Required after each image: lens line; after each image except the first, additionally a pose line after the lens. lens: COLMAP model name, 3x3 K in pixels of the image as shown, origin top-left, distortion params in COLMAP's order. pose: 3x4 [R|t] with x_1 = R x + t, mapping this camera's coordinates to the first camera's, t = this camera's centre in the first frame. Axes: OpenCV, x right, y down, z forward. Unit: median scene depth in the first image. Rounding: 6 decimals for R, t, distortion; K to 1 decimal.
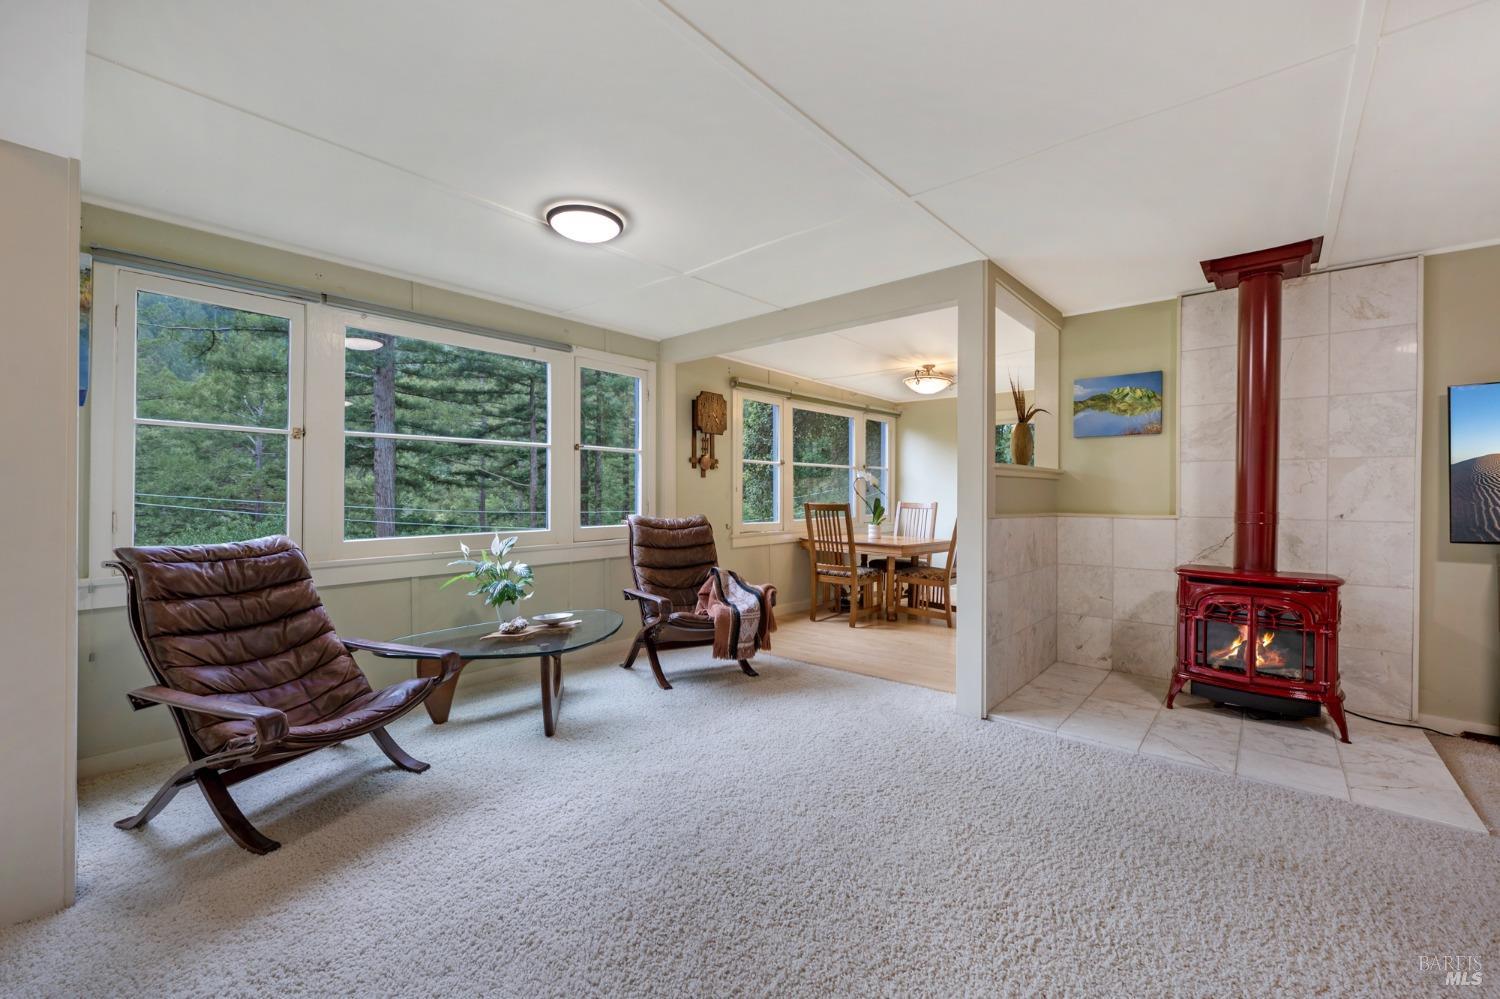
lens RADIAL K [[599.3, 0, 743.2], [0, 599.3, 482.6], [0, 0, 1]] dist [-0.000669, 0.000057]
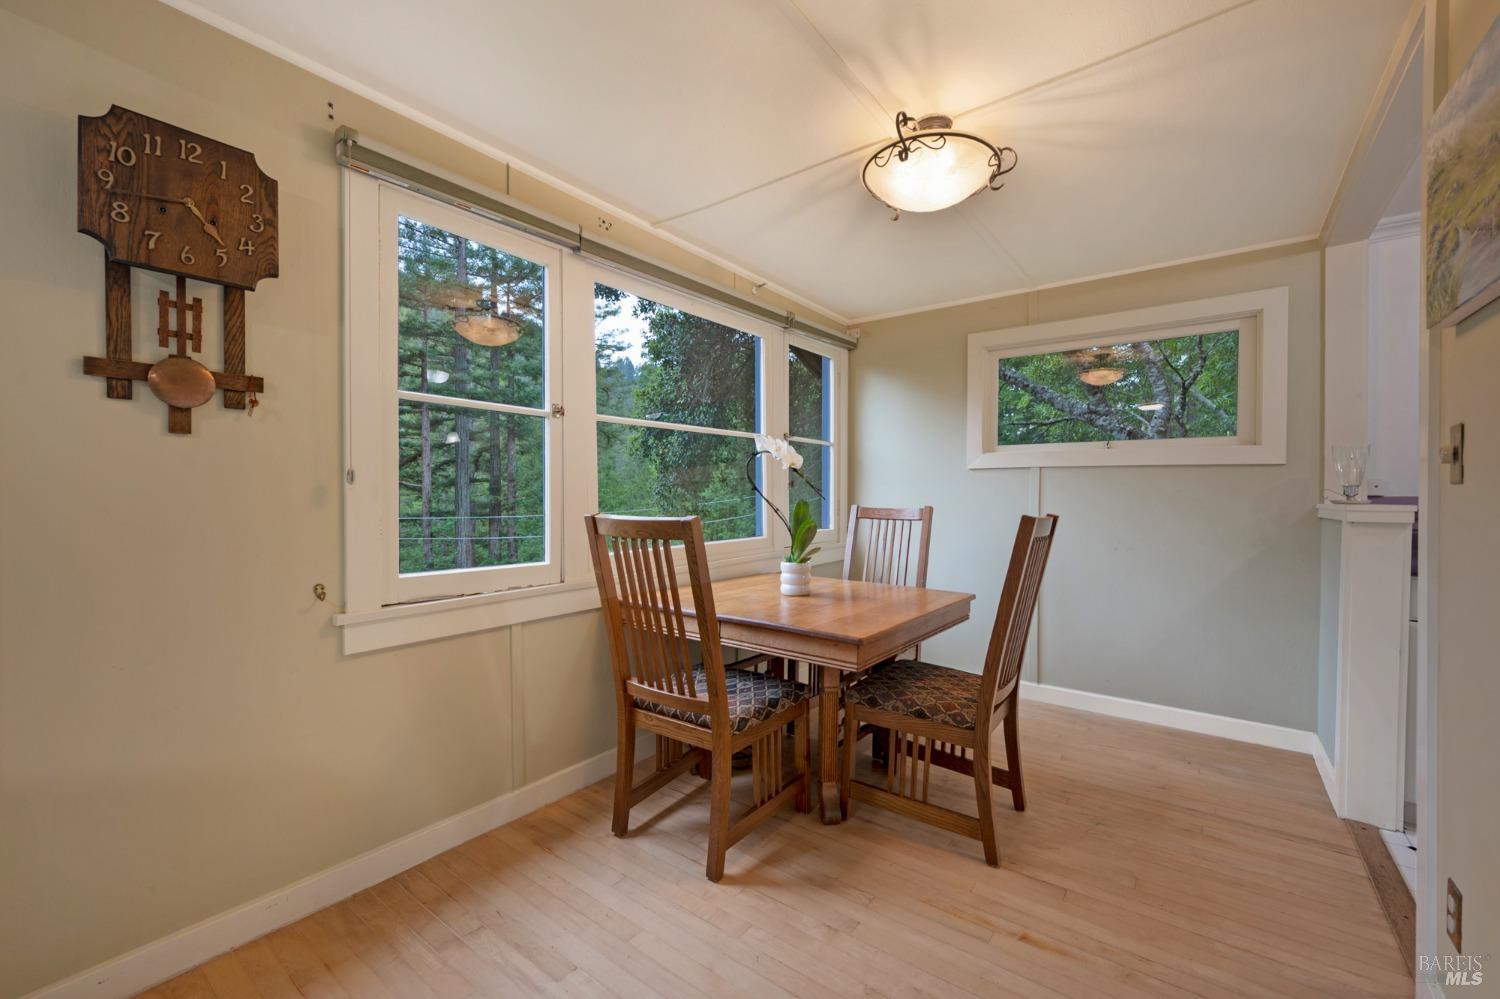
lens RADIAL K [[599.3, 0, 743.2], [0, 599.3, 482.6], [0, 0, 1]] dist [-0.000669, 0.000057]
pose [[0.998131, -0.006200, 0.060789, 0.168917], [0.006189, 0.999981, 0.000363, 0.014881], [-0.060790, 0.000014, 0.998151, 0.622859]]
